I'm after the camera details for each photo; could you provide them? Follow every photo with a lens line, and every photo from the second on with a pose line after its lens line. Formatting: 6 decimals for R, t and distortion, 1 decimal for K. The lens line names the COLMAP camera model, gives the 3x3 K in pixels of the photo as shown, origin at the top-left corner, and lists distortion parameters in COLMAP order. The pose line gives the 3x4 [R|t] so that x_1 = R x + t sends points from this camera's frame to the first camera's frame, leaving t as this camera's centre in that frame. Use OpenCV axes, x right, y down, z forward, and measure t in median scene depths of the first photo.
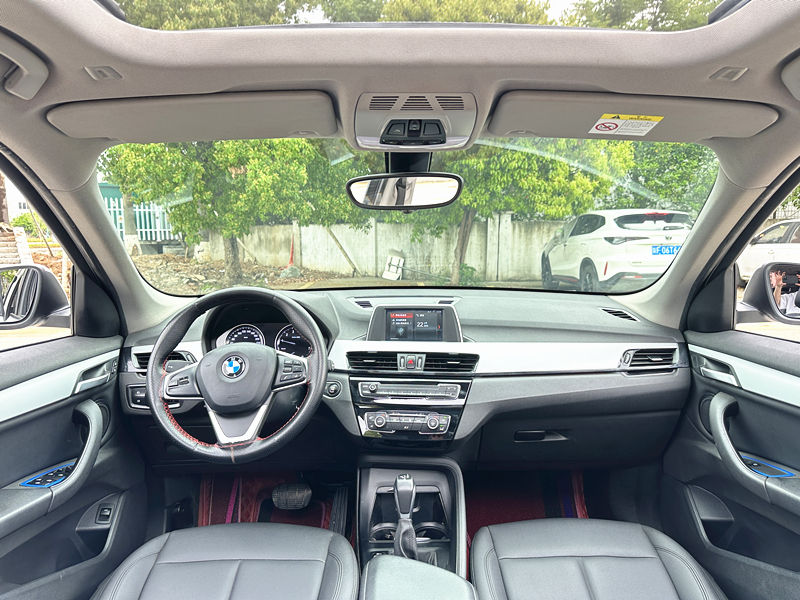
lens RADIAL K [[572.0, 0, 401.5], [0, 572.0, 302.3], [0, 0, 1]] dist [0.140351, -0.234698]
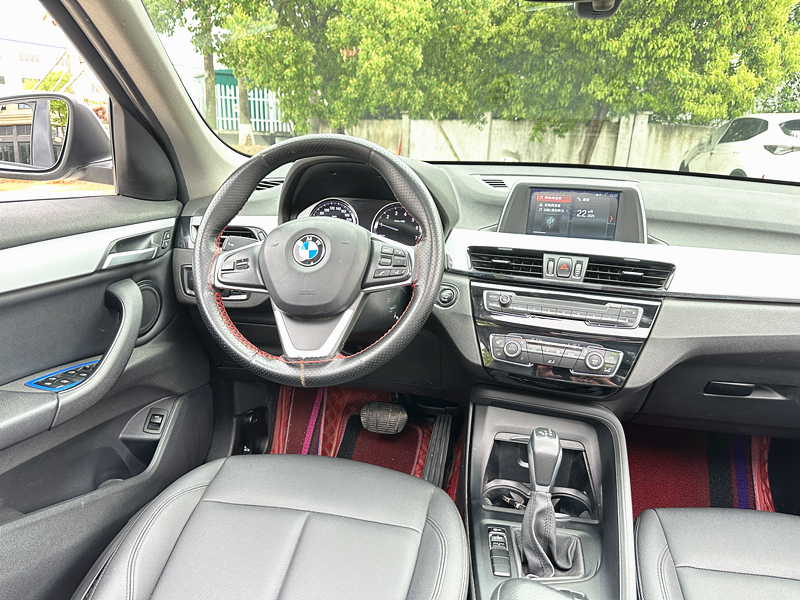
lens RADIAL K [[572.0, 0, 401.5], [0, 572.0, 302.3], [0, 0, 1]] dist [0.140351, -0.234698]
pose [[0.981905, 0.092699, -0.165134, -0.055115], [-0.065041, 0.984037, 0.165652, 0.044110], [0.177854, -0.151914, 0.972260, 0.295545]]
